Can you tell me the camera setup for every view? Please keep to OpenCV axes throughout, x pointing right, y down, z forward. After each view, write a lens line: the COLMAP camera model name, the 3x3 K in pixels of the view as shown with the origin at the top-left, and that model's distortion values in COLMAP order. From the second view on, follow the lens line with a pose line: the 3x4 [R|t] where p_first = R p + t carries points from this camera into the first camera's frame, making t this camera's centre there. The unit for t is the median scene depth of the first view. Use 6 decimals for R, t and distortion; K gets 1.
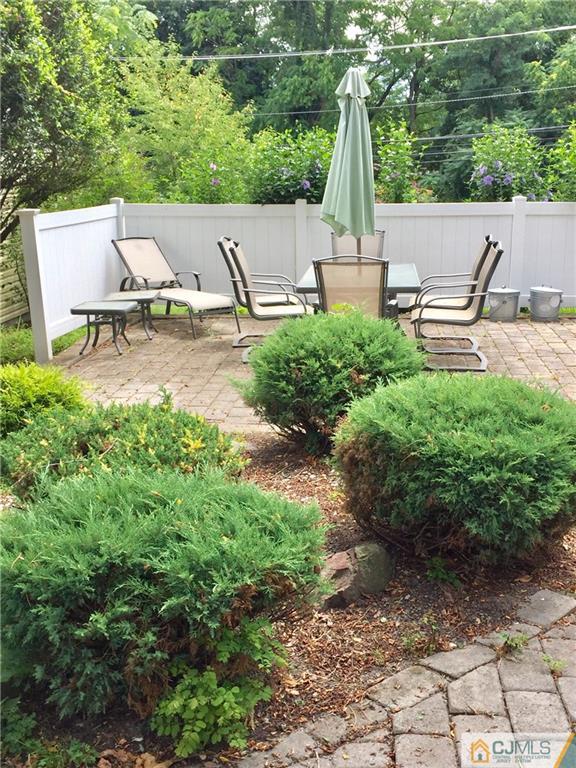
lens RADIAL K [[903.6, 0, 285.6], [0, 903.6, 385.2], [0, 0, 1]] dist [0.040556, 0.000000]
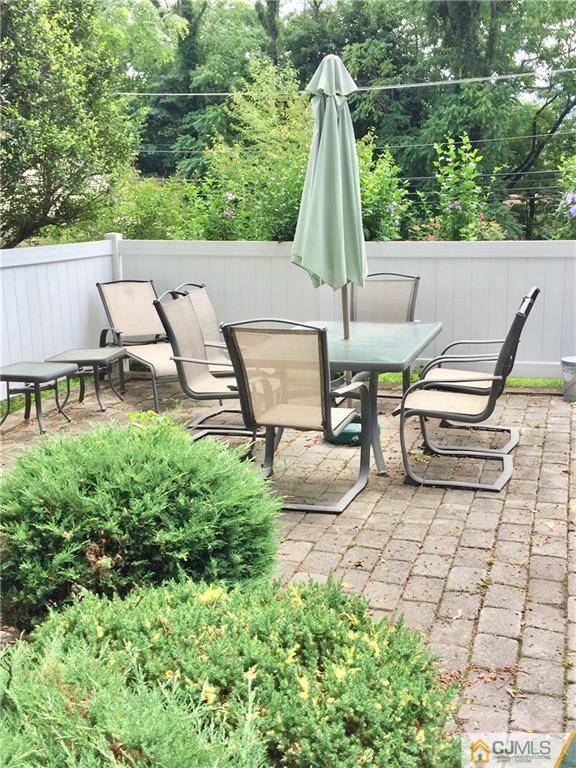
lens RADIAL K [[903.6, 0, 289.6], [0, 903.6, 382.3], [0, 0, 1]] dist [0.040556, 0.000000]
pose [[0.981571, 0.033672, -0.188106, 0.134803], [-0.041141, 0.998507, -0.035939, -0.046427], [0.186615, 0.043015, 0.981491, 0.218666]]
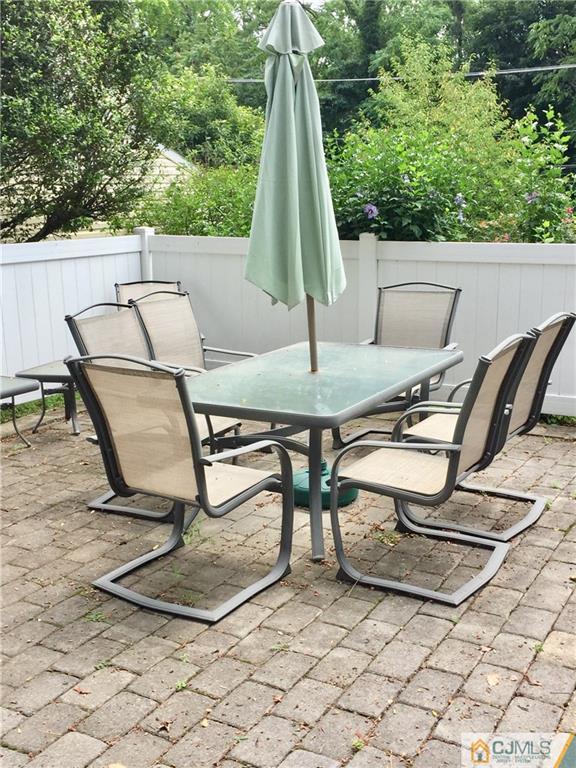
lens RADIAL K [[903.6, 0, 290.1], [0, 903.6, 384.5], [0, 0, 1]] dist [0.040556, 0.000000]
pose [[0.919614, 0.083118, -0.383929, 0.219701], [-0.092964, 0.995644, -0.007122, -0.084240], [0.381665, 0.042240, 0.923335, 0.367729]]
